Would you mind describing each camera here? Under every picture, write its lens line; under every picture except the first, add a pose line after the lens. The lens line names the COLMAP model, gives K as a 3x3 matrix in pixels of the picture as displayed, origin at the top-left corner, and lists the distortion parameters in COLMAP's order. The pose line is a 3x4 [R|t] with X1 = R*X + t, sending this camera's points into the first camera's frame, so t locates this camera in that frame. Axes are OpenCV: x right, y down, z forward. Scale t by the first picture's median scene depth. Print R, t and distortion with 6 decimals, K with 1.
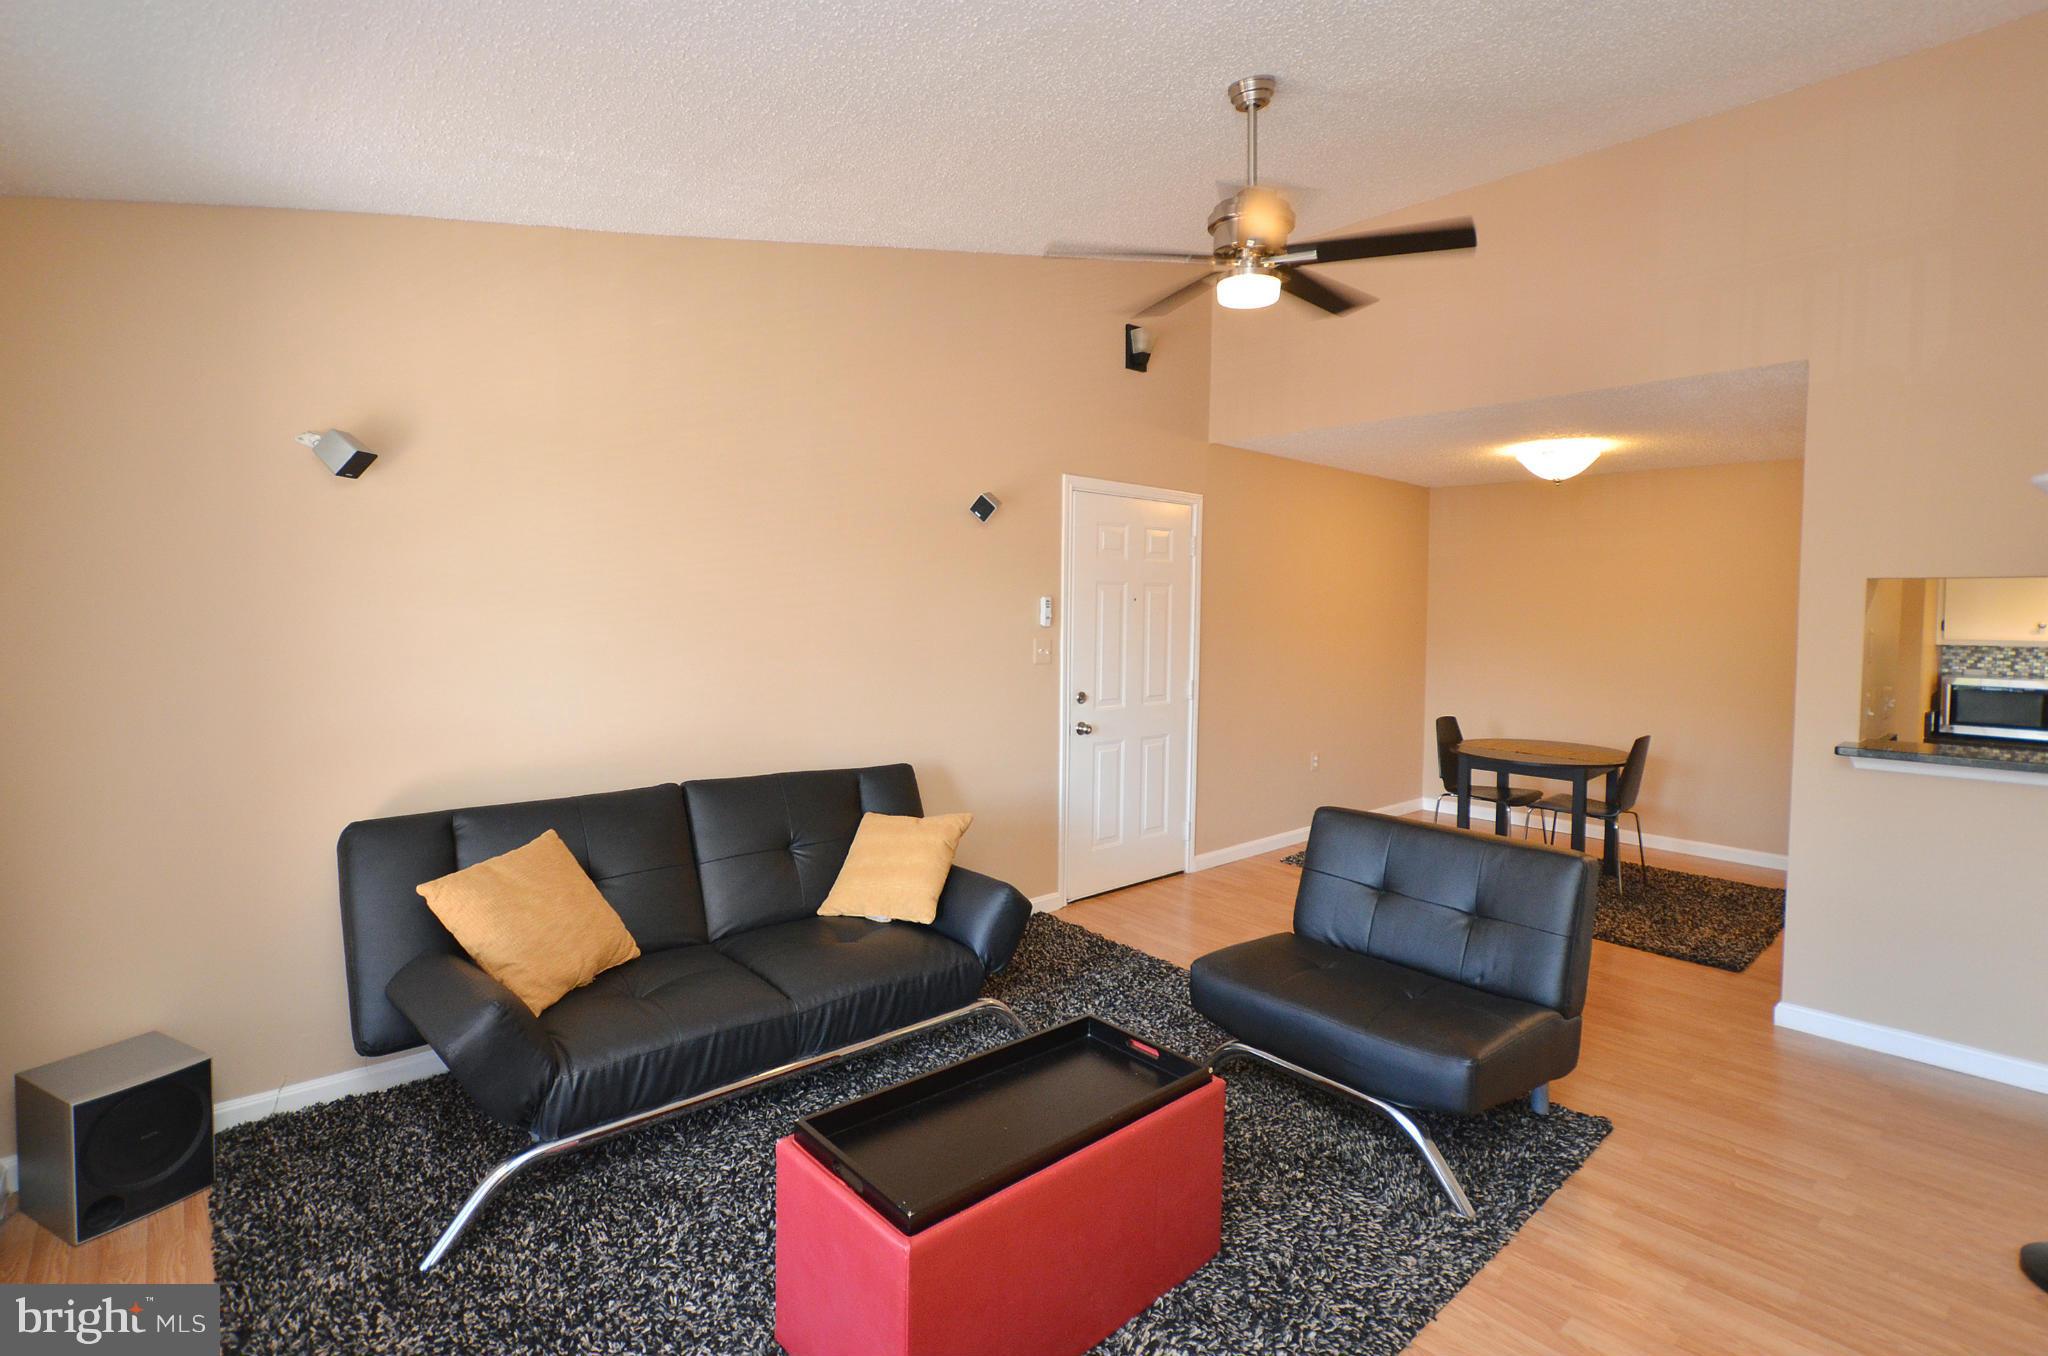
lens RADIAL K [[973.7, 0, 1037.9], [0, 973.7, 577.4], [0, 0, 1]] dist [0.002615, 0.001673]
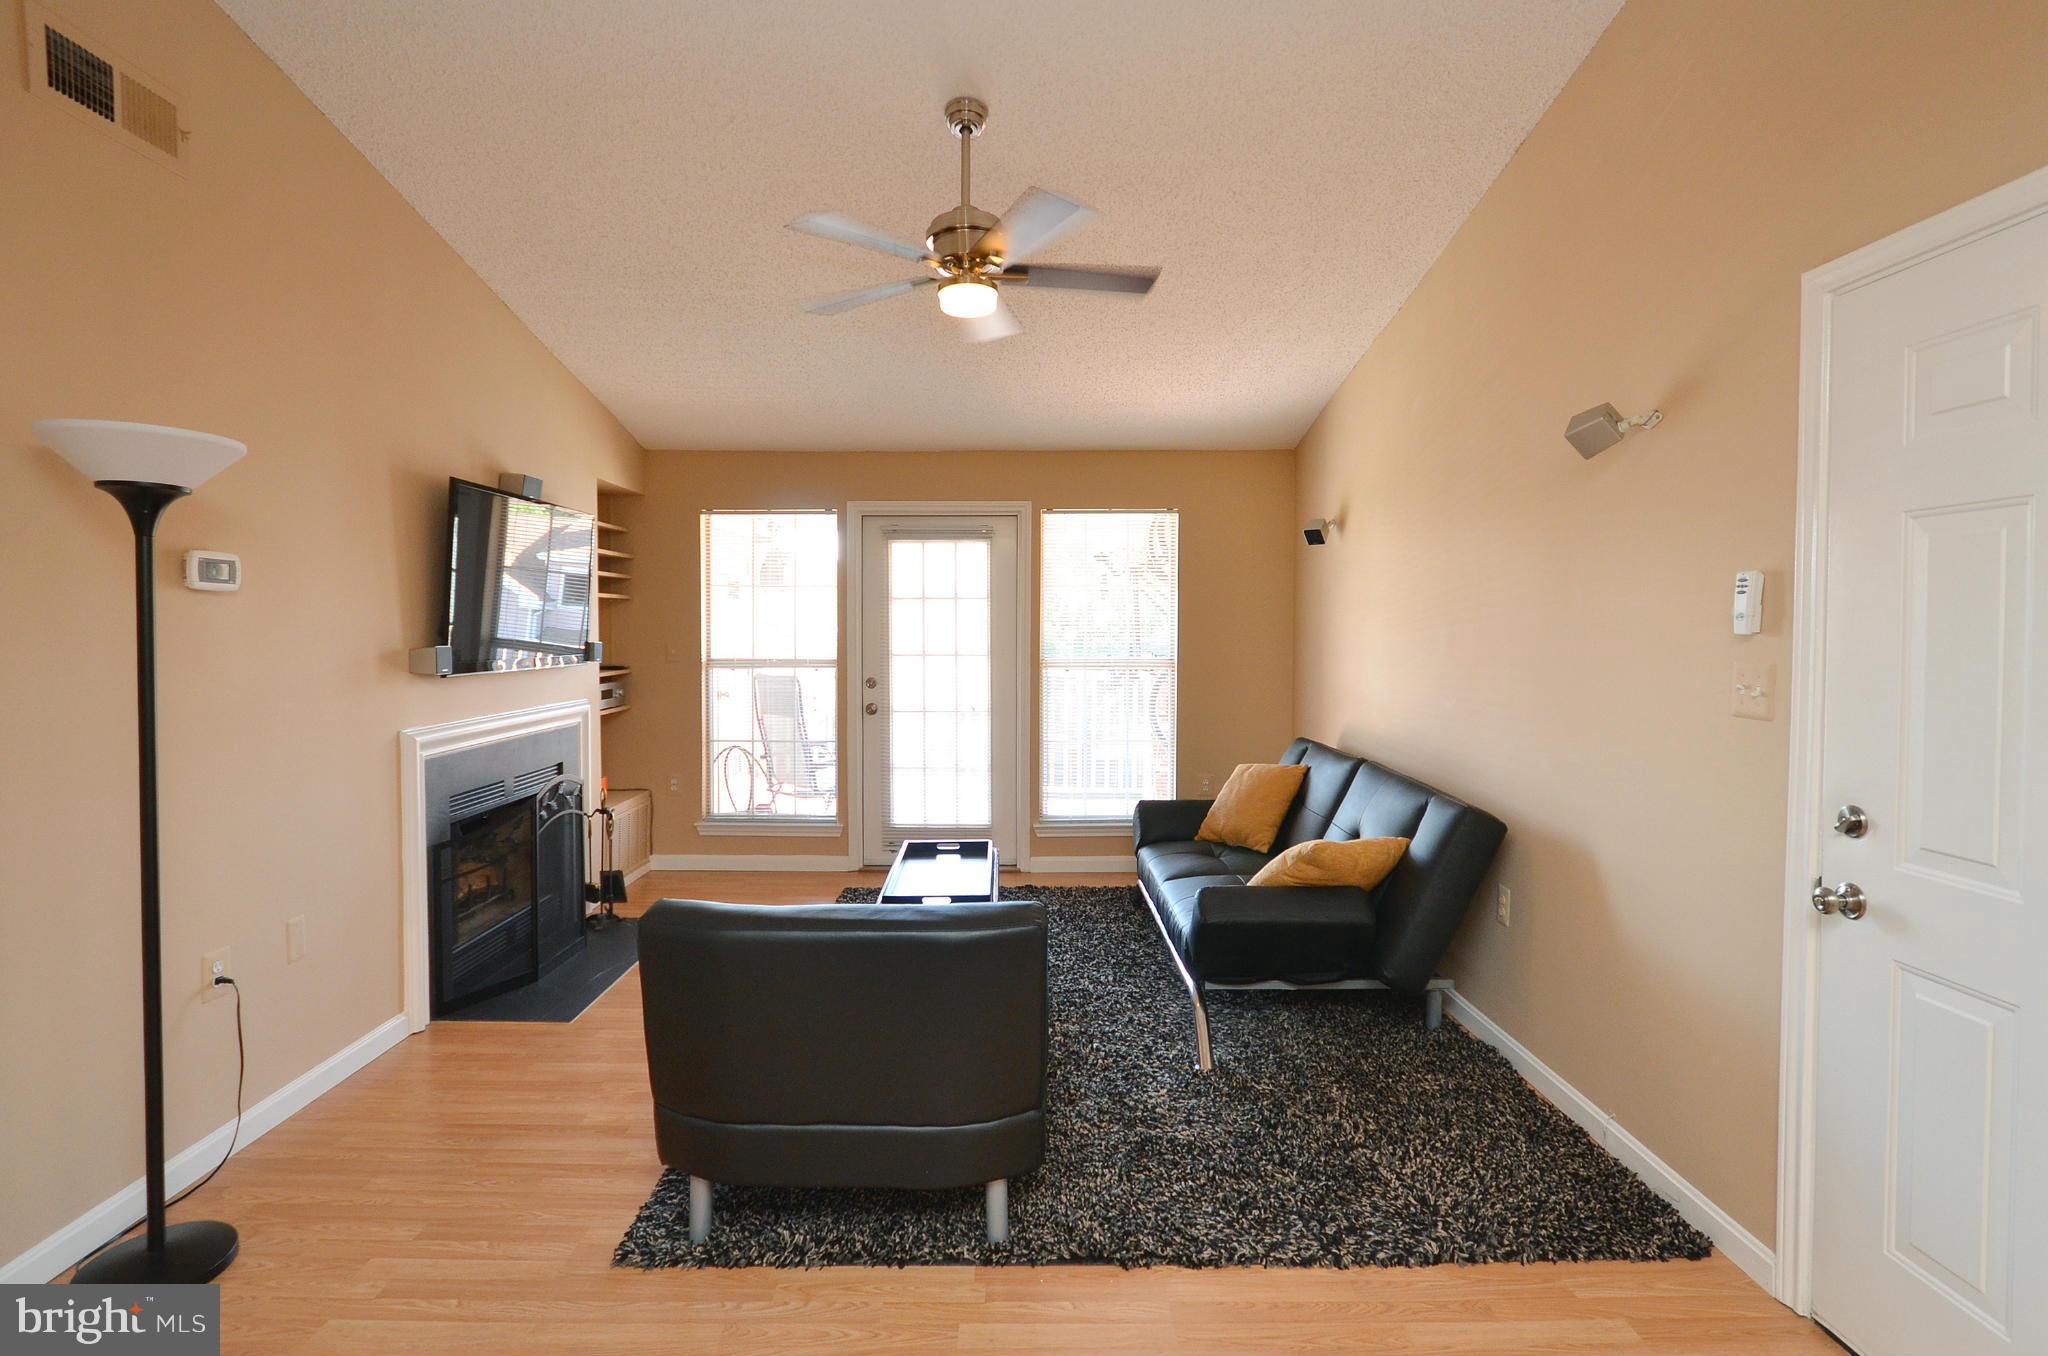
lens RADIAL K [[945.0, 0, 1038.0], [0, 945.0, 639.2], [0, 0, 1]] dist [-0.005473, 0.000226]
pose [[-0.652984, -0.004249, -0.757360, 0.524790], [0.012518, 0.999787, -0.016401, 0.052112], [0.757269, -0.020191, -0.652791, 0.982398]]
